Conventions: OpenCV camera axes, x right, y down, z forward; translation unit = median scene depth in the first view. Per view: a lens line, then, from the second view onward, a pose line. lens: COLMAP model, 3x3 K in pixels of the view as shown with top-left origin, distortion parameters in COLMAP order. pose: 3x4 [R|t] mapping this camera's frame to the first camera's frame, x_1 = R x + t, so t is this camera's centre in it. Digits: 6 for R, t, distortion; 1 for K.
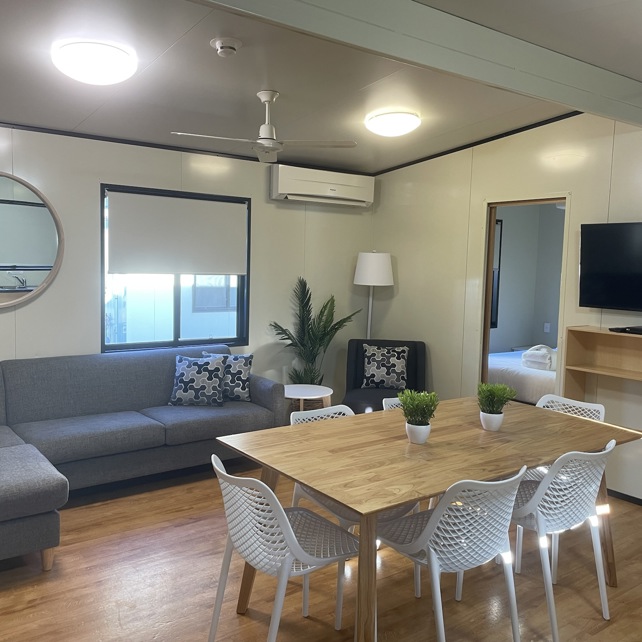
lens RADIAL K [[649.4, 0, 320.1], [0, 649.4, 322.3], [0, 0, 1]] dist [0.043253, 0.000000]
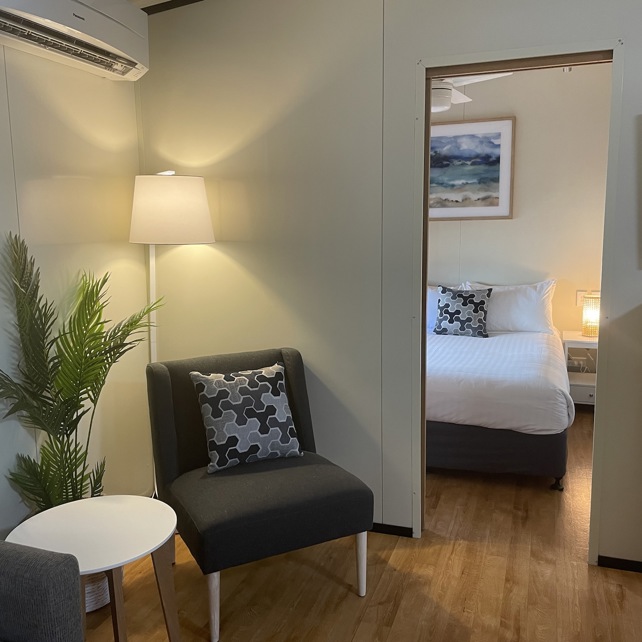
lens RADIAL K [[649.4, 0, 322.2], [0, 649.4, 318.4], [0, 0, 1]] dist [0.043253, 0.000000]
pose [[0.822084, -0.114824, 0.557668, -0.112538], [0.087082, 0.993287, 0.076146, -0.032915], [-0.562668, -0.014036, 0.826564, 0.586796]]
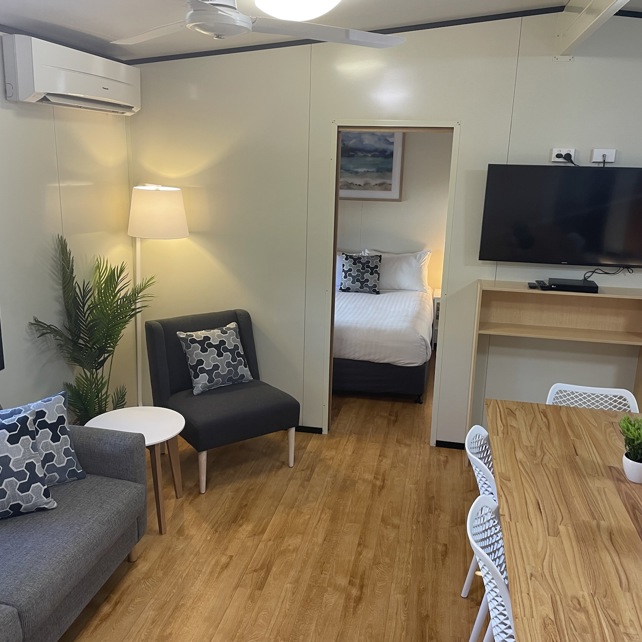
lens RADIAL K [[649.4, 0, 326.4], [0, 649.4, 321.1], [0, 0, 1]] dist [0.043253, 0.000000]
pose [[0.732524, -0.171350, 0.658823, -0.279989], [0.054268, 0.979421, 0.194393, -0.102370], [-0.678574, -0.106645, 0.726749, 0.407662]]
